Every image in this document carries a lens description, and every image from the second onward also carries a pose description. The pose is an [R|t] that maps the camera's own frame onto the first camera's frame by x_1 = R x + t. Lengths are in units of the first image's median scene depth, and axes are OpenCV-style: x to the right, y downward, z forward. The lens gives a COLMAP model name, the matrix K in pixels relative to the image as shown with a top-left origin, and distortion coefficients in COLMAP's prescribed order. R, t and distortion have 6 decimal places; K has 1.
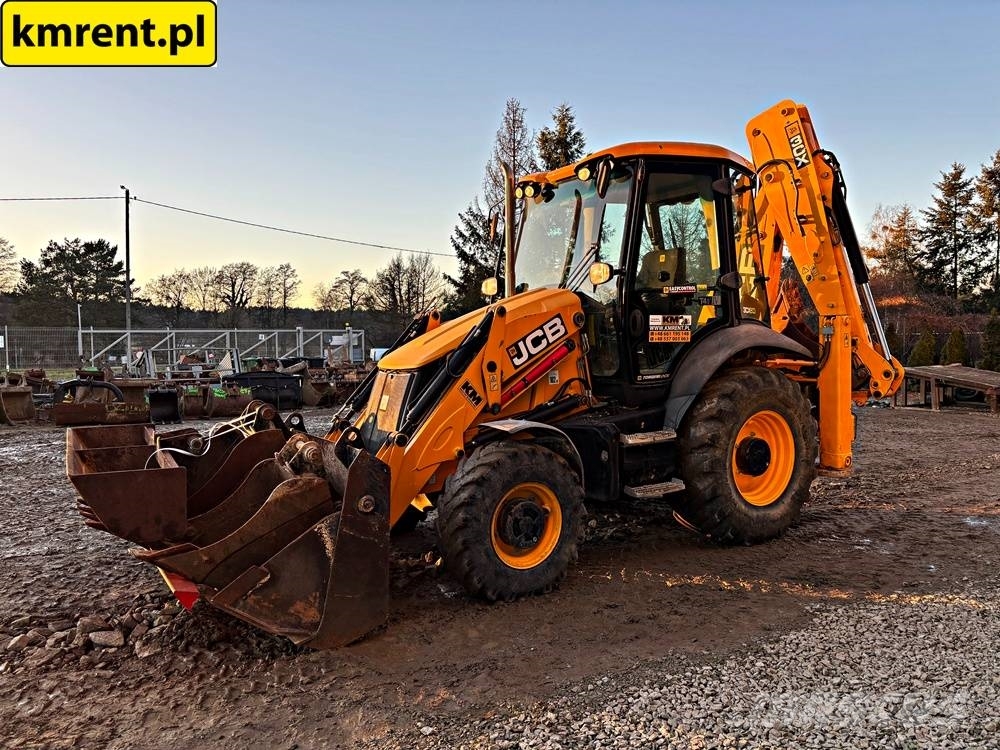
lens RADIAL K [[753.7, 0, 504.1], [0, 753.7, 382.2], [0, 0, 1]] dist [0.056823, -0.064805]
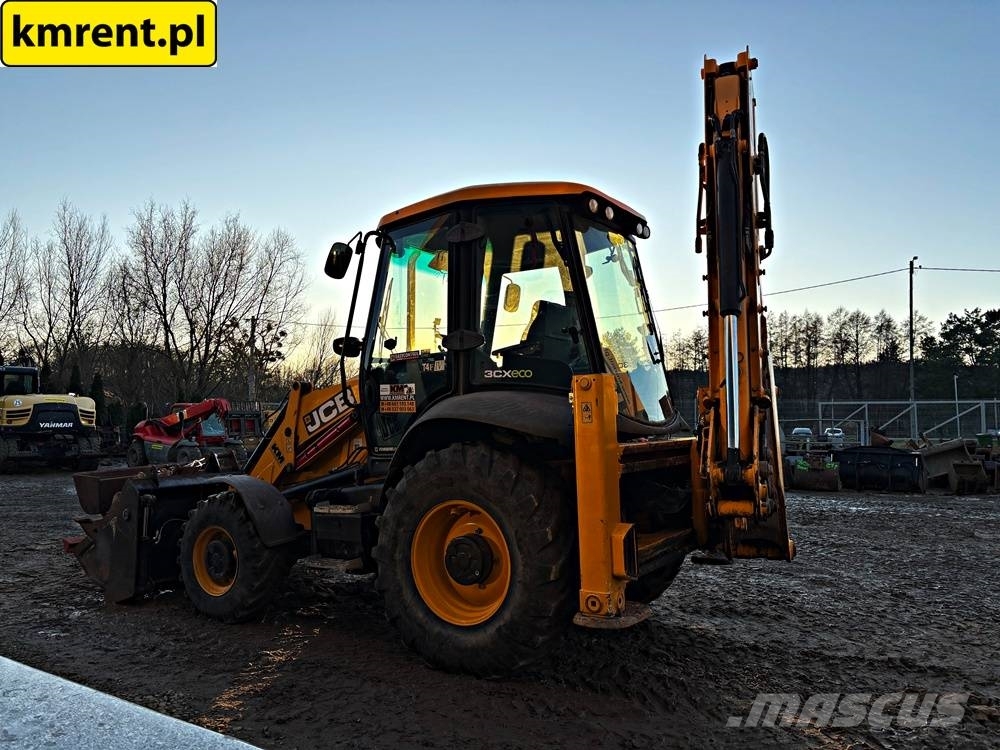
lens RADIAL K [[753.7, 0, 500.7], [0, 753.7, 374.6], [0, 0, 1]] dist [0.056823, -0.064805]
pose [[0.418224, -0.039250, -0.907495, 1.067858], [-0.054988, 0.996140, -0.068425, -0.041580], [0.906678, 0.078519, 0.414452, 0.697205]]
